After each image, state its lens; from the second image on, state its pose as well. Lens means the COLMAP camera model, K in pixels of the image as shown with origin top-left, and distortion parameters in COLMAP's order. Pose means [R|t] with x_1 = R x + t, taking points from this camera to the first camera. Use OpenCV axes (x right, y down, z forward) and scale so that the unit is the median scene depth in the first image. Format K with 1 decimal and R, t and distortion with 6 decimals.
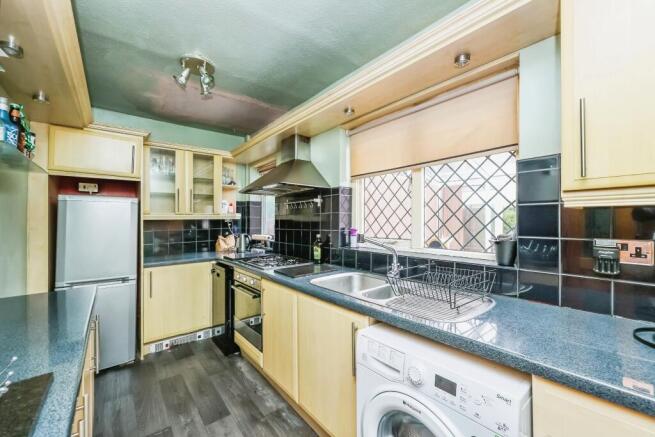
lens RADIAL K [[263.9, 0, 319.8], [0, 263.9, 220.2], [0, 0, 1]] dist [0.000036, 0.000011]
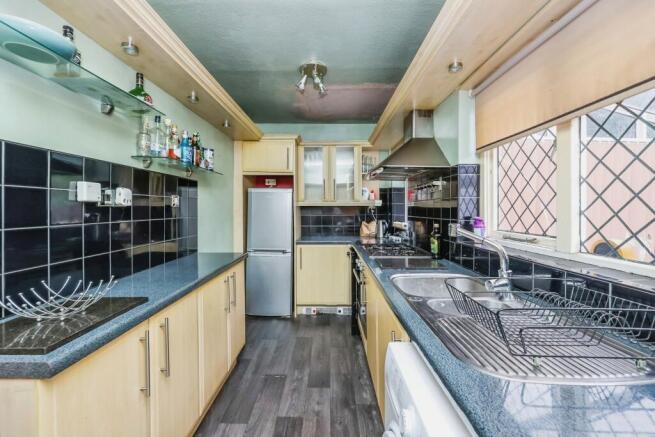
lens RADIAL K [[264.7, 0, 325.9], [0, 264.7, 208.7], [0, 0, 1]] dist [-0.000244, -0.000043]
pose [[0.774223, 0.010037, -0.632833, 0.259381], [-0.008759, 0.999948, 0.005144, 0.004747], [0.632852, 0.001560, 0.774271, 0.129675]]
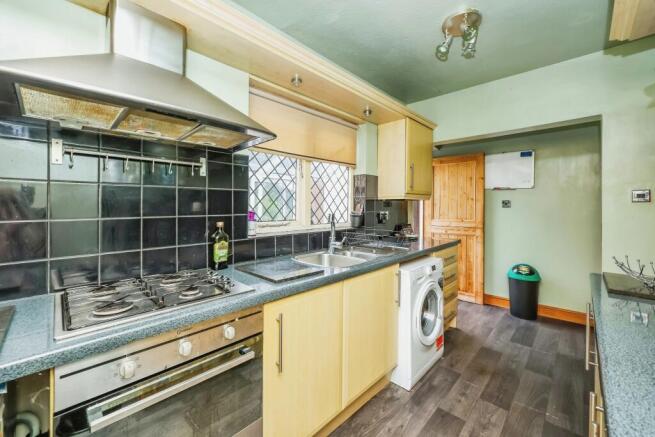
lens RADIAL K [[264.7, 0, 325.9], [0, 264.7, 208.7], [0, 0, 1]] dist [-0.000244, -0.000043]
pose [[-0.131303, -0.016361, 0.991207, -0.674615], [-0.016140, 0.999767, 0.014364, 0.006094], [-0.991211, -0.014112, -0.131537, 0.851598]]
